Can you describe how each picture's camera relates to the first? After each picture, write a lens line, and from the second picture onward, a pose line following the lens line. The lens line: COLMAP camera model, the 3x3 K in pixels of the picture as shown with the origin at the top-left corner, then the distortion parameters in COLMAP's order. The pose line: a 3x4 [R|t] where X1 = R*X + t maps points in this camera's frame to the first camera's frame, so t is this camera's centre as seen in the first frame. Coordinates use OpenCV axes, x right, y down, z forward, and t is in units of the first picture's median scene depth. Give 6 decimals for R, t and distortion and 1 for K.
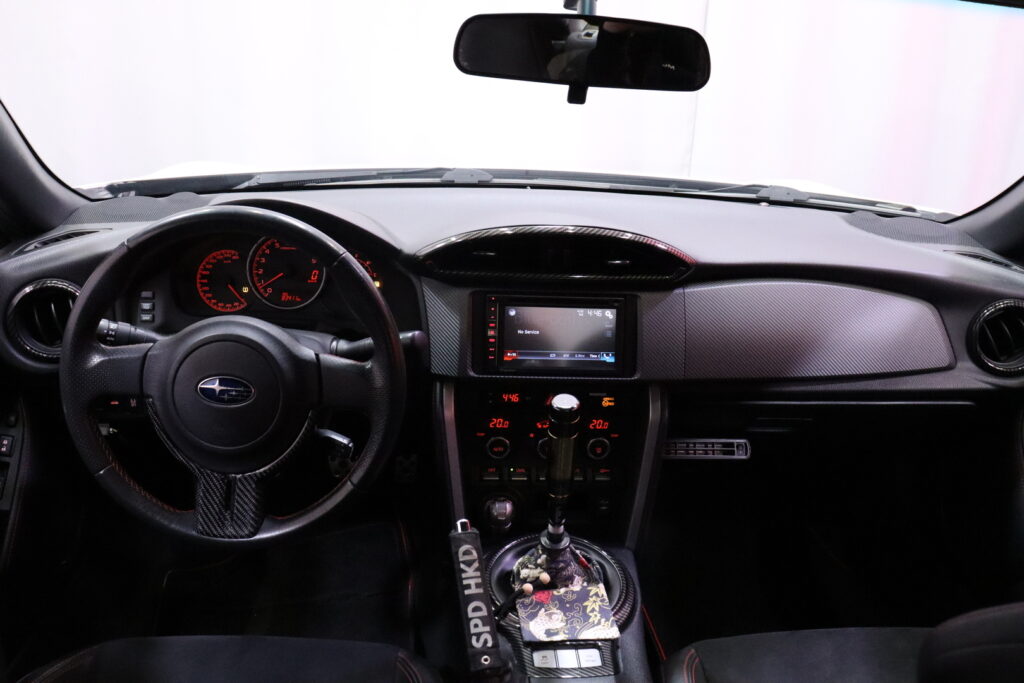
lens RADIAL K [[832.6, 0, 510.9], [0, 832.6, 335.9], [0, 0, 1]] dist [-0.181748, 0.131553]
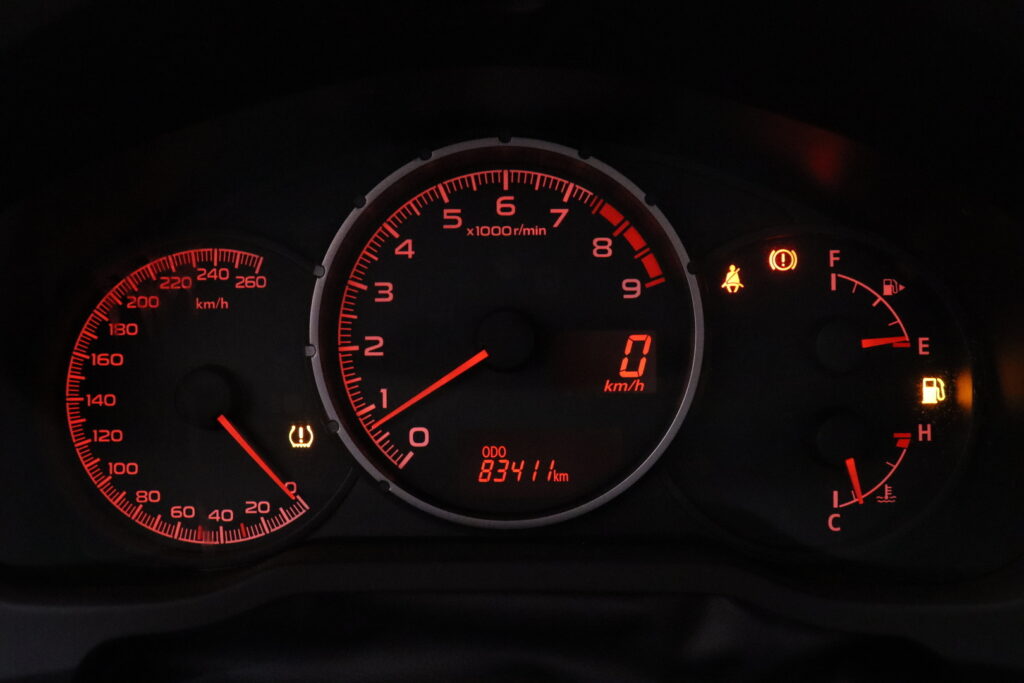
lens RADIAL K [[1224.7, 0, 512.0], [0, 1224.7, 336.4], [0, 0, 1]] dist [-0.096315, 0.000000]
pose [[0.996823, -0.038576, -0.069678, -0.273291], [0.031179, 0.994058, -0.104294, -0.052621], [0.073287, 0.101791, 0.992103, 0.762421]]
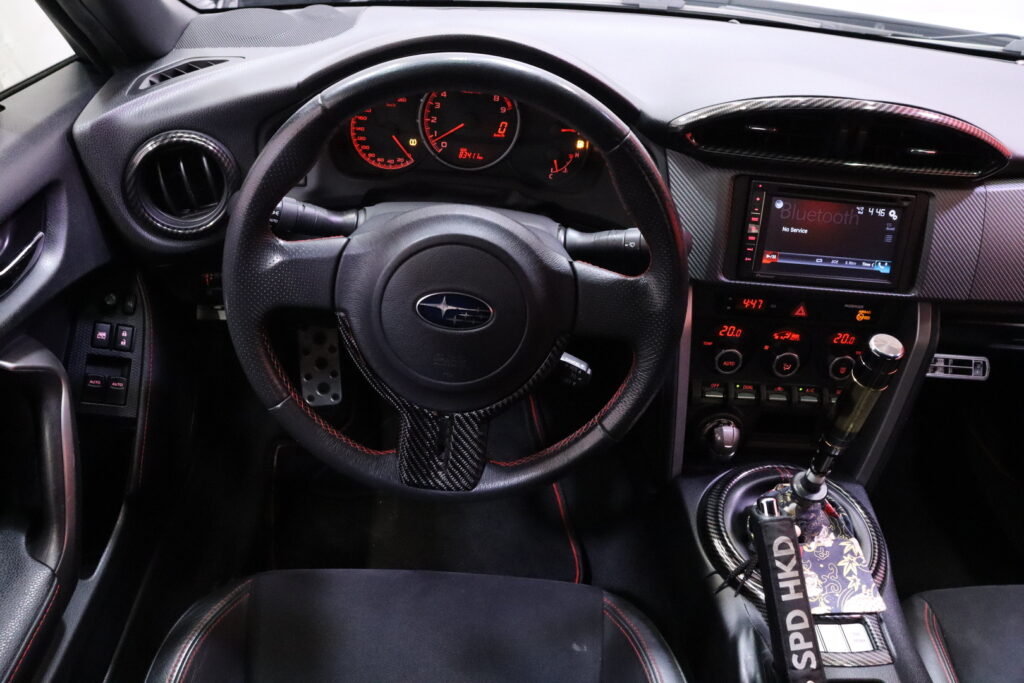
lens RADIAL K [[832.6, 0, 498.8], [0, 832.6, 338.3], [0, 0, 1]] dist [-0.181748, 0.131553]
pose [[0.998116, 0.058772, -0.017596, -0.238742], [-0.052757, 0.968646, 0.242779, -0.077159], [0.031313, -0.241393, 0.969922, 0.209332]]
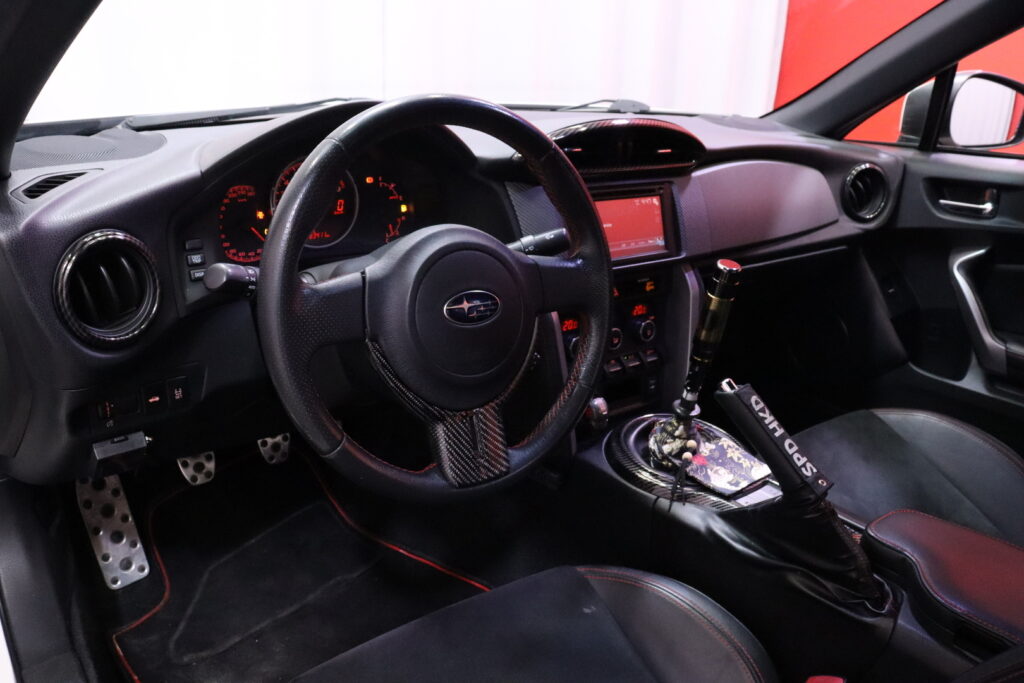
lens RADIAL K [[832.6, 0, 504.9], [0, 832.6, 340.2], [0, 0, 1]] dist [-0.181748, 0.131553]
pose [[0.828843, -0.194945, 0.524419, -0.635792], [0.180251, 0.980398, 0.079562, 0.030150], [-0.529650, 0.028583, 0.847735, 0.198822]]
